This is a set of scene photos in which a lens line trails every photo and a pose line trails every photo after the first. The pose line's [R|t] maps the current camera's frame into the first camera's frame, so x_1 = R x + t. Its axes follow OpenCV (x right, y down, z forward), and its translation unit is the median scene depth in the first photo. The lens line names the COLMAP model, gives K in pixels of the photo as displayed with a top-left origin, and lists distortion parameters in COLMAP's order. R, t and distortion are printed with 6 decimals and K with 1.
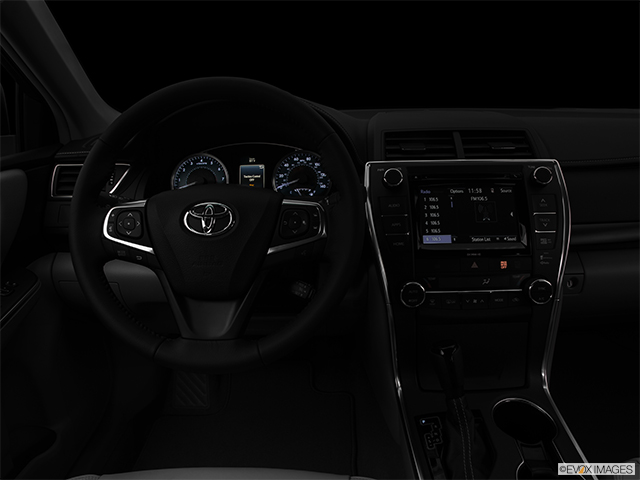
lens RADIAL K [[484.1, 0, 322.0], [0, 484.1, 238.5], [0, 0, 1]] dist [-0.112542, 0.039572]
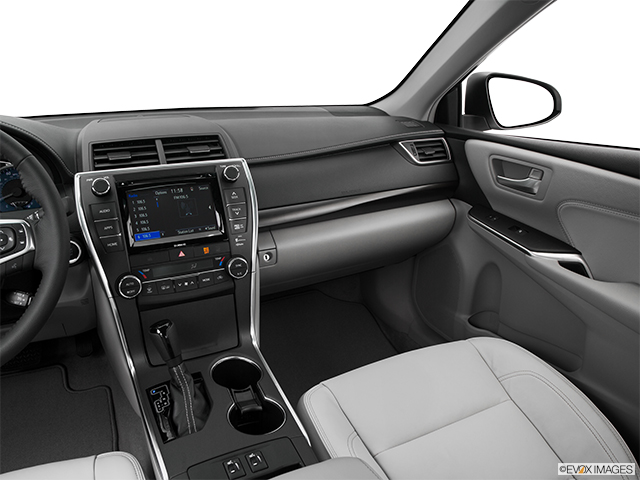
lens RADIAL K [[484.1, 0, 316.4], [0, 484.1, 238.0], [0, 0, 1]] dist [-0.112542, 0.039572]
pose [[0.889897, -0.125714, 0.438497, 0.097956], [0.110802, 0.992057, 0.059551, -0.017353], [-0.442500, -0.004408, 0.896758, -0.214220]]
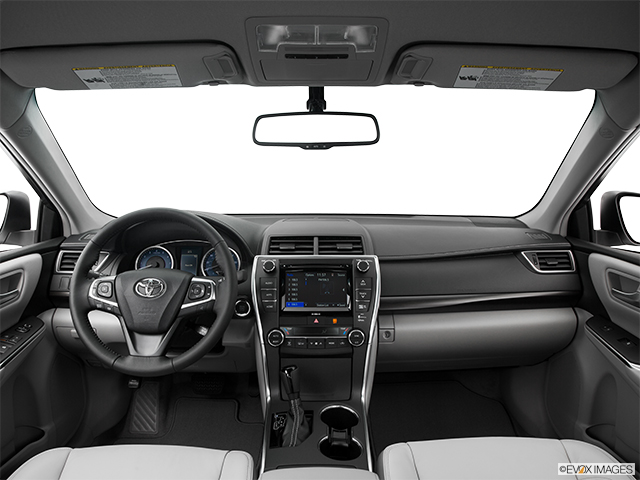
lens RADIAL K [[484.1, 0, 320.4], [0, 484.1, 243.7], [0, 0, 1]] dist [-0.112542, 0.039572]
pose [[0.999420, 0.021445, 0.026454, 0.281396], [-0.017156, 0.988103, -0.152833, 0.046766], [-0.029417, 0.152291, 0.987898, -0.639734]]
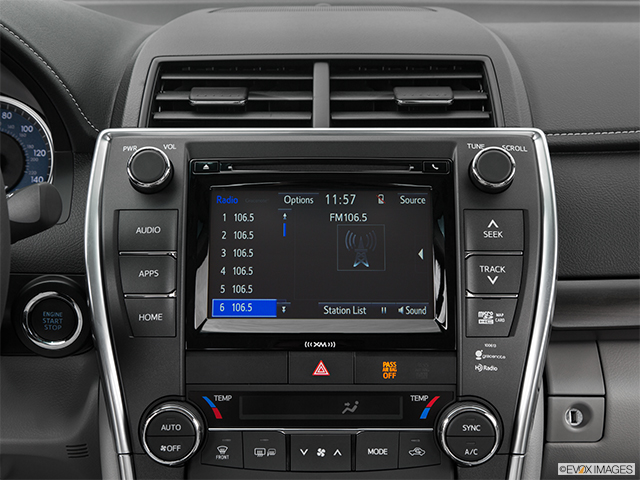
lens RADIAL K [[1141.3, 0, 323.9], [0, 1141.3, 234.4], [0, 0, 1]] dist [0.173095, 0.000000]
pose [[0.999749, 0.019298, 0.011377, 0.303879], [-0.018828, 0.999018, -0.040099, -0.025629], [-0.012140, 0.039875, 0.999131, -0.056254]]
